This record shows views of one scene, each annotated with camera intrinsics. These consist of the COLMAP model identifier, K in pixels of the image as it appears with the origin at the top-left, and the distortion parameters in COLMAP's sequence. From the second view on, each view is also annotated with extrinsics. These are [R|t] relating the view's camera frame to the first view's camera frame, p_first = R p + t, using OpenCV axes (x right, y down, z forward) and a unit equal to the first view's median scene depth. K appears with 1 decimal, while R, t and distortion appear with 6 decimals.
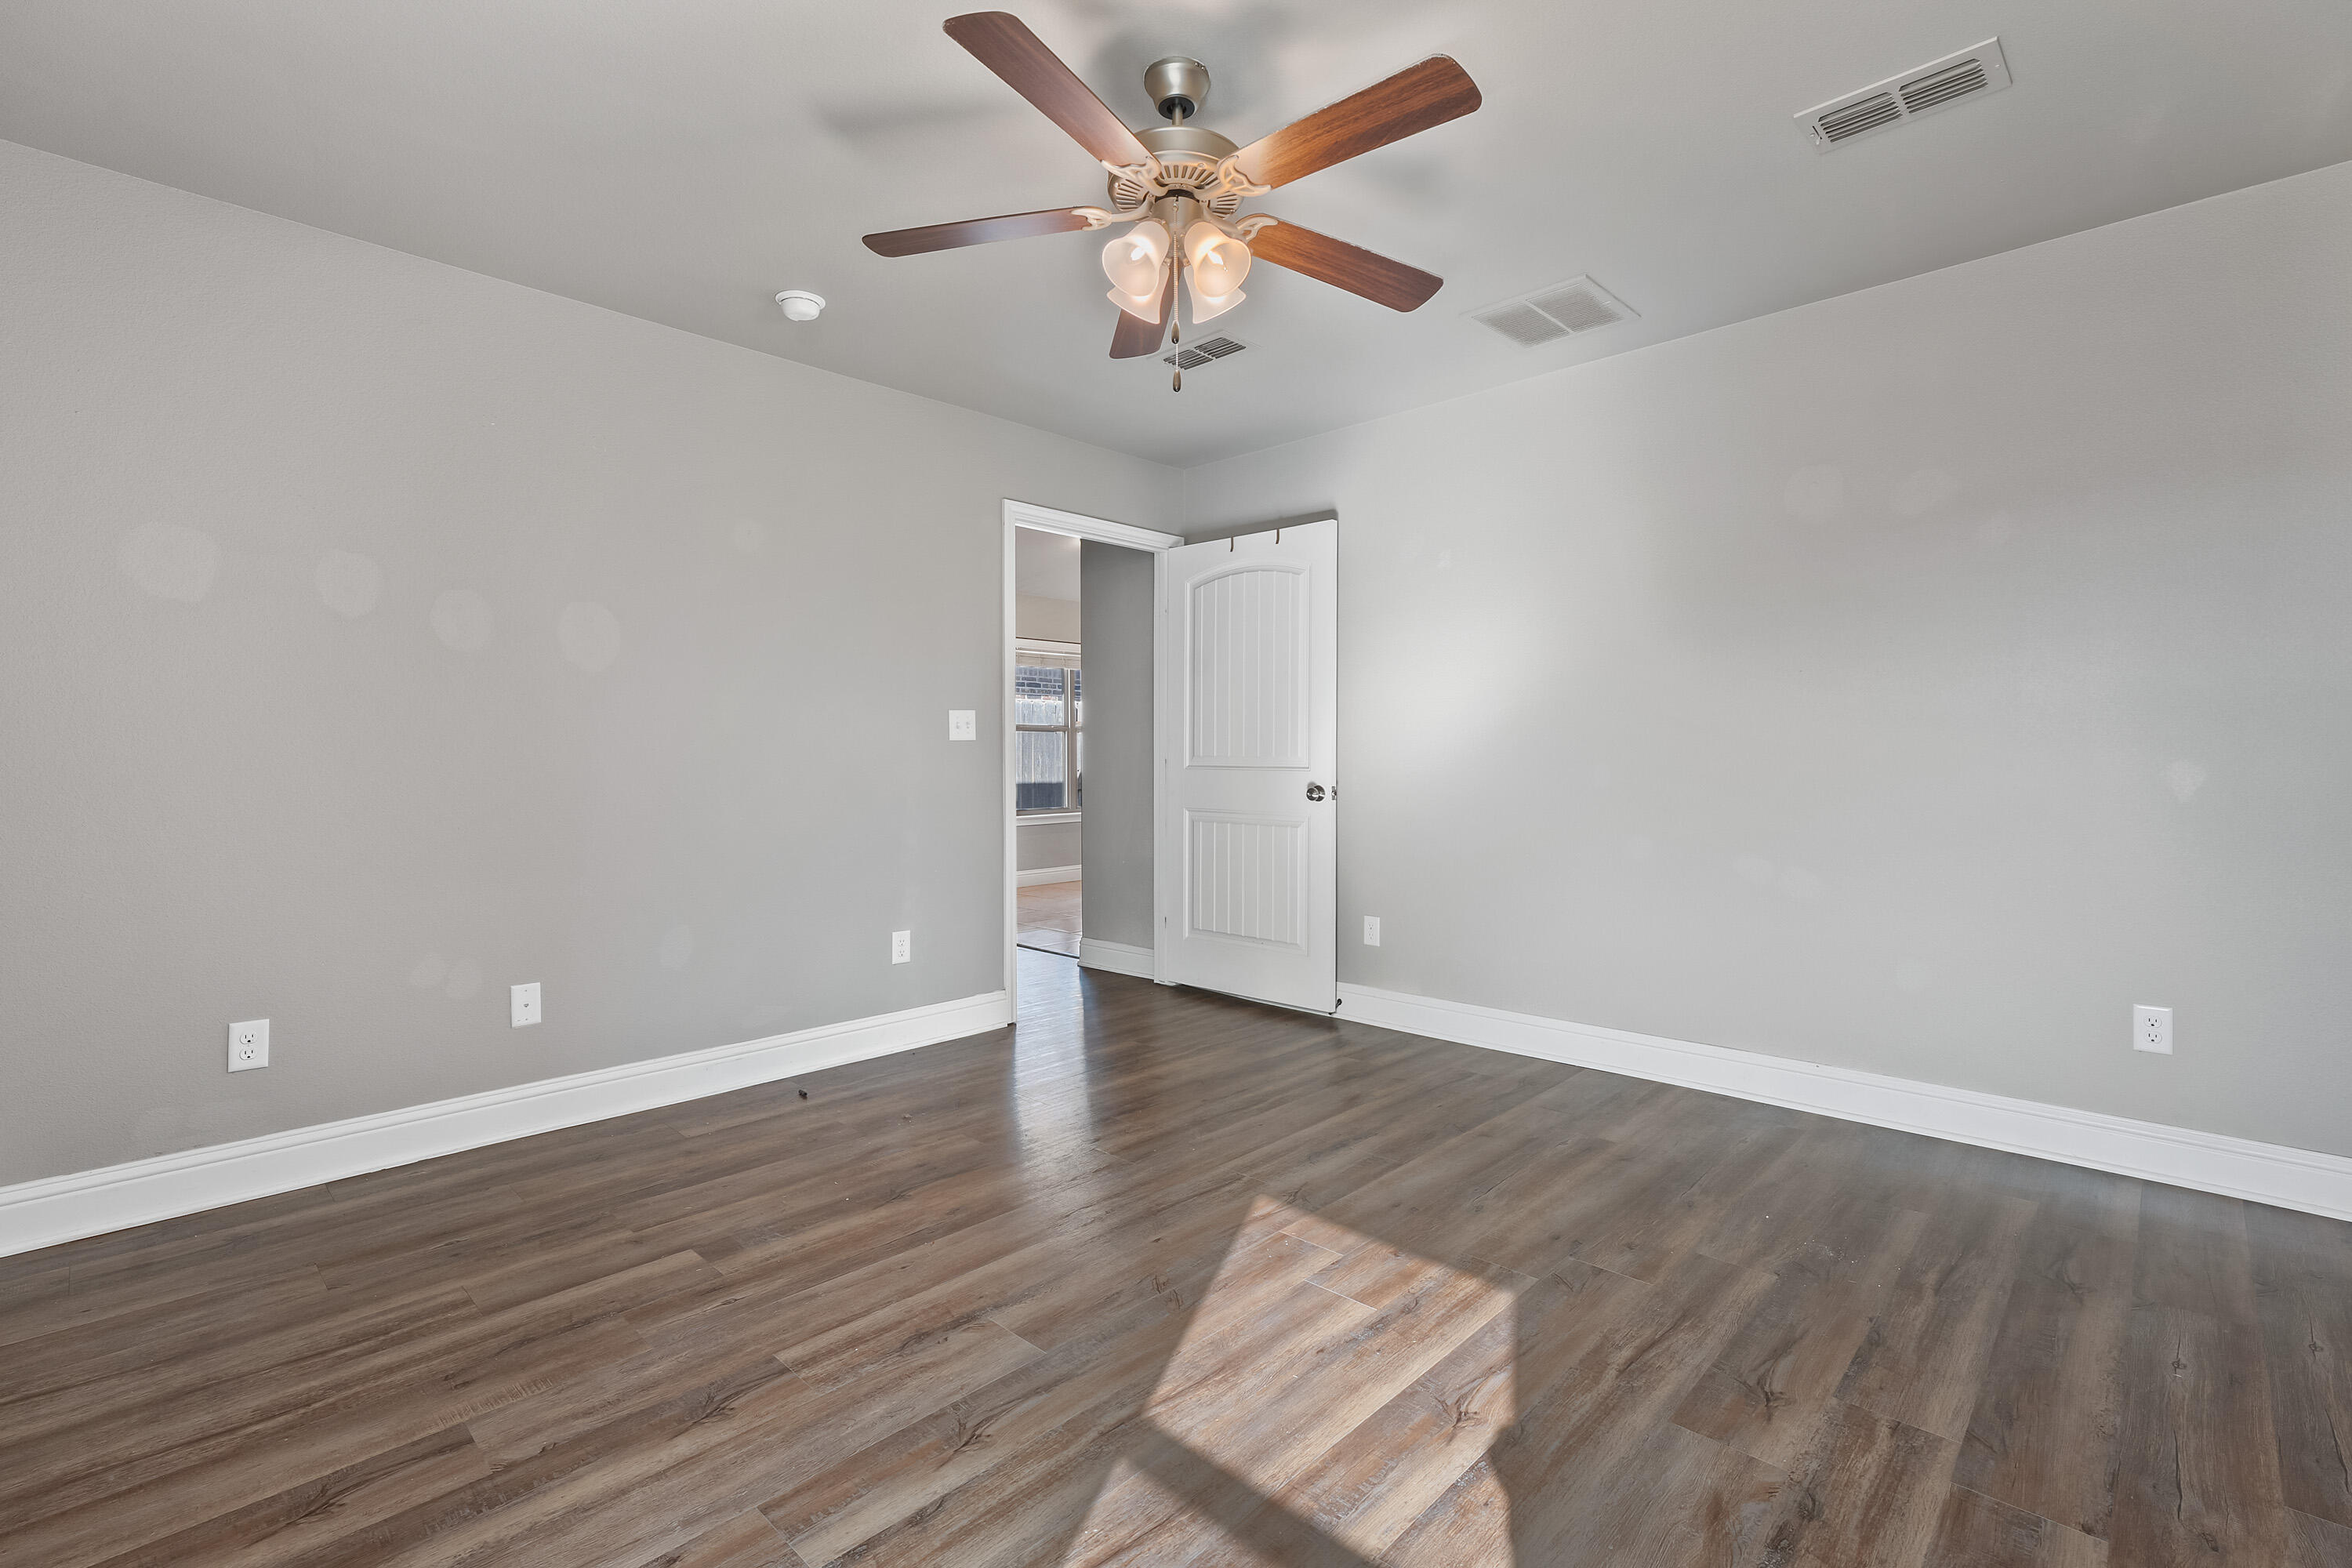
lens RADIAL K [[1061.3, 0, 1172.1], [0, 1061.3, 768.1], [0, 0, 1]] dist [0.006340, 0.000126]
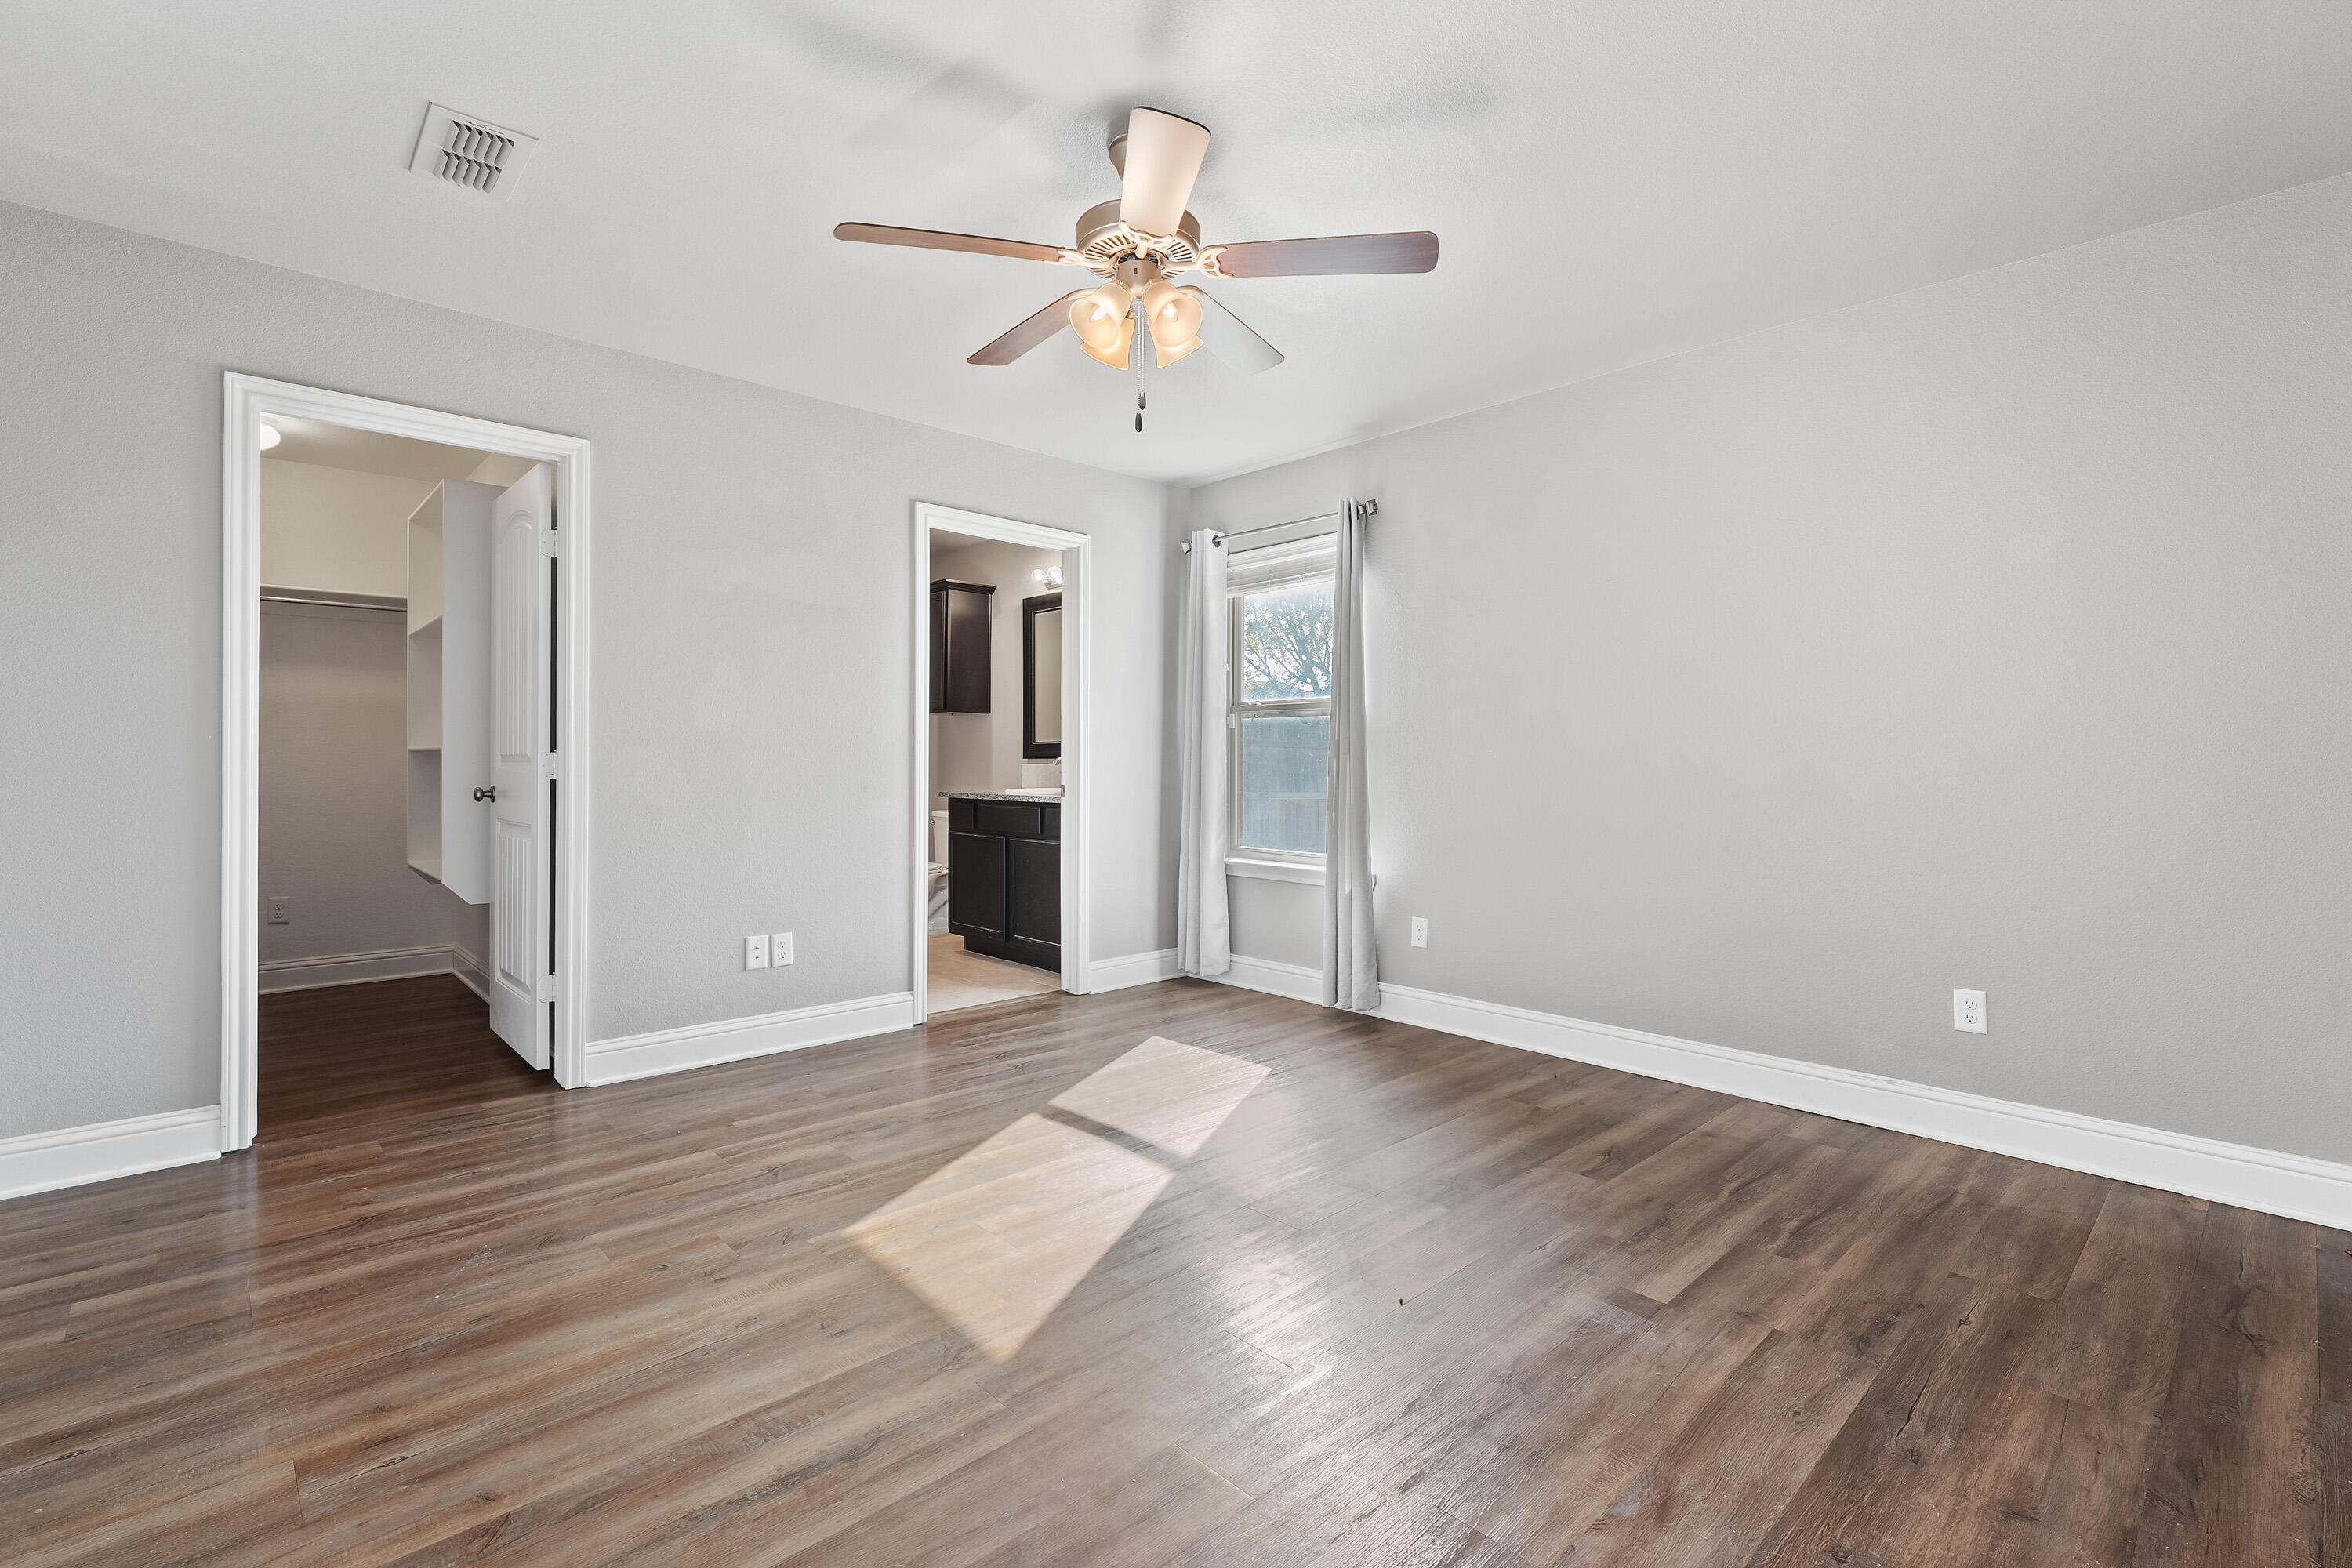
lens RADIAL K [[1061.3, 0, 1172.1], [0, 1061.3, 768.1], [0, 0, 1]] dist [0.006340, 0.000126]
pose [[-0.998741, 0.000457, 0.050159, -0.086434], [0.001193, 0.999892, 0.014649, -0.017491], [-0.050147, 0.014690, -0.998634, 2.102671]]
